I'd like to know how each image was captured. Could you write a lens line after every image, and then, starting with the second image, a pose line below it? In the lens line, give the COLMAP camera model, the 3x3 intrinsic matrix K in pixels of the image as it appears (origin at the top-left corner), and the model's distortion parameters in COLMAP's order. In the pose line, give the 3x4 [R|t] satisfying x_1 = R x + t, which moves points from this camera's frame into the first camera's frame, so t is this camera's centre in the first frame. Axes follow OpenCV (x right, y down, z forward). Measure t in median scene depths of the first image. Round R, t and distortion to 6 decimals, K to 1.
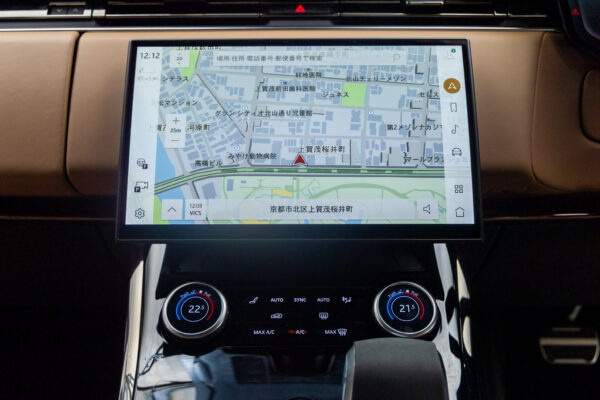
lens RADIAL K [[656.9, 0, 300.0], [0, 656.9, 200.0], [0, 0, 1]] dist [0.004955, -0.014508]
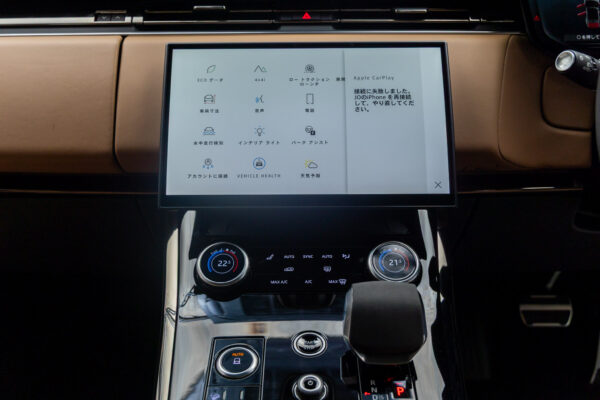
lens RADIAL K [[656.9, 0, 300.0], [0, 656.9, 200.0], [0, 0, 1]] dist [0.004955, -0.014508]
pose [[0.999994, -0.003227, 0.001369, -0.014890], [0.003203, 0.999847, 0.017193, 0.023391], [-0.001424, -0.017188, 0.999851, -0.204463]]
